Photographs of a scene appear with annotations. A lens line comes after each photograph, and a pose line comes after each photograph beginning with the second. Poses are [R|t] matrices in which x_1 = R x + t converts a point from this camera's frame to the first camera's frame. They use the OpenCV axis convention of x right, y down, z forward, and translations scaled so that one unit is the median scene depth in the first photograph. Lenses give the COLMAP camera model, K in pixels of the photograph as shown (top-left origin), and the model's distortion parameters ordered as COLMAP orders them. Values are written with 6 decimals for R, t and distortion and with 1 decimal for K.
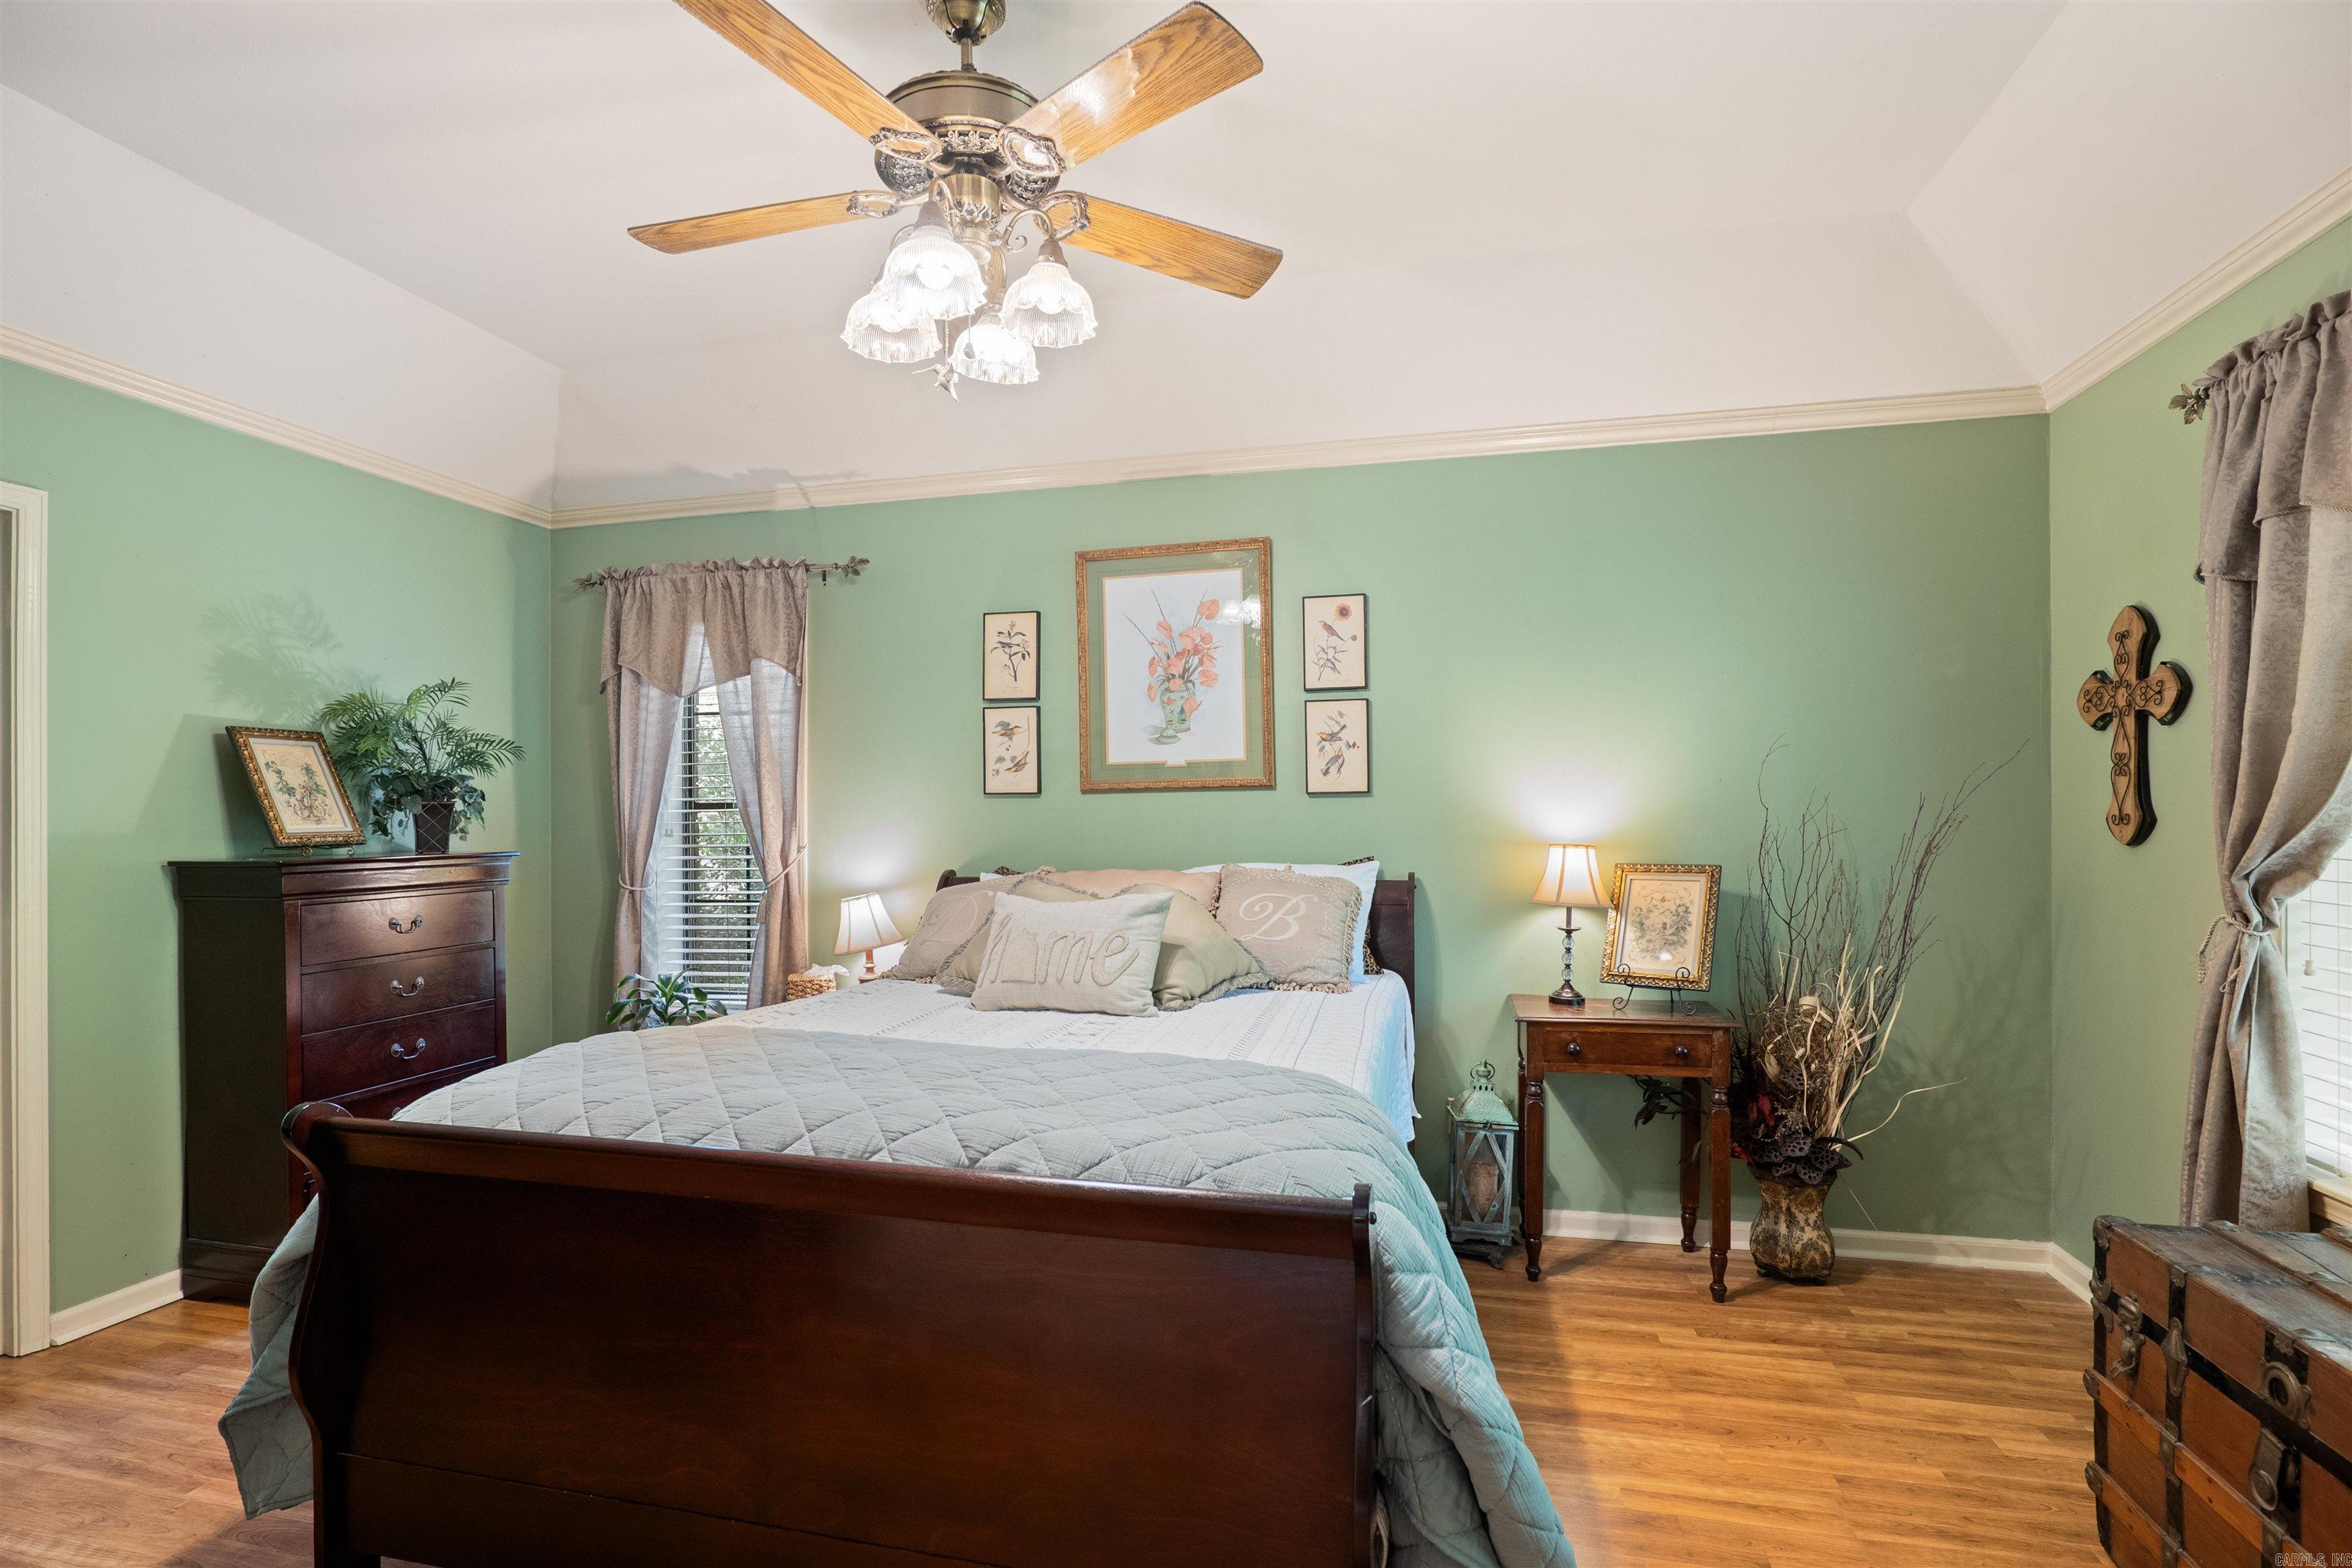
lens RADIAL K [[1090.1, 0, 1171.3], [0, 1090.1, 790.2], [0, 0, 1]] dist [-0.021533, 0.004928]
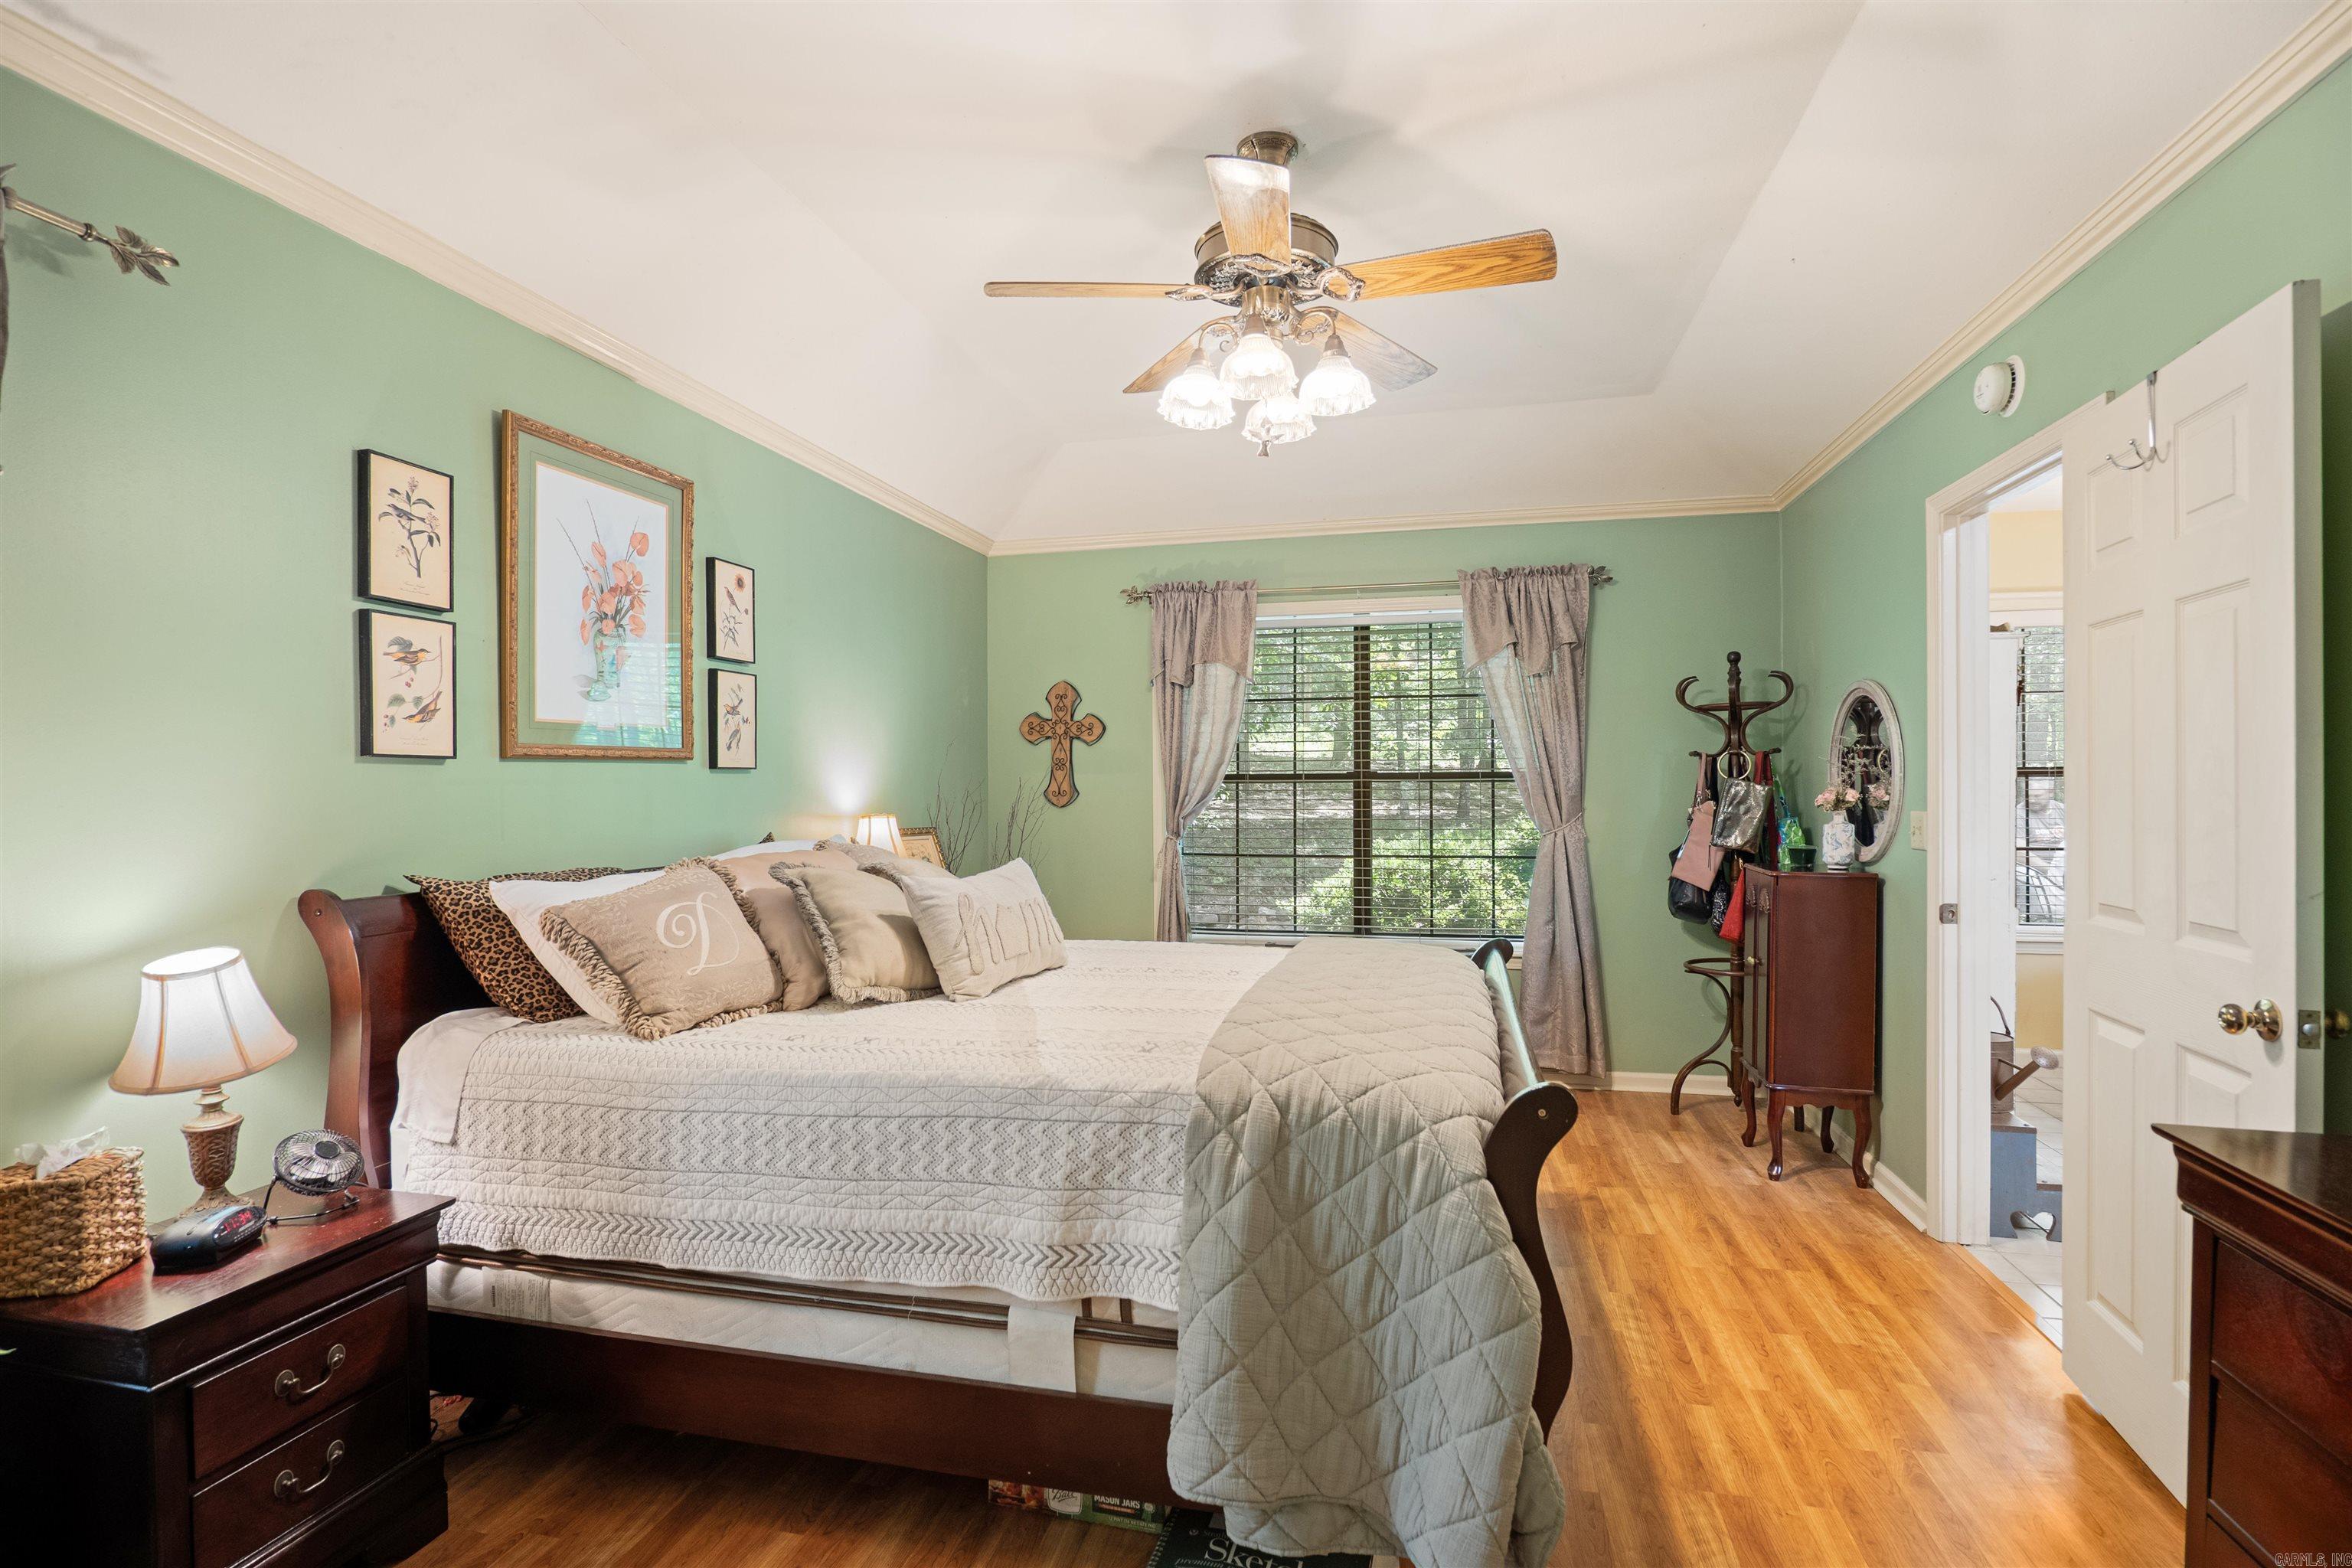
lens RADIAL K [[1090.1, 0, 1177.0], [0, 1090.1, 793.1], [0, 0, 1]] dist [-0.021533, 0.004928]
pose [[0.011470, -0.000692, 0.999934, -0.781213], [-0.019369, 0.999812, 0.000914, 0.015649], [-0.999747, -0.019379, 0.011455, 0.573339]]
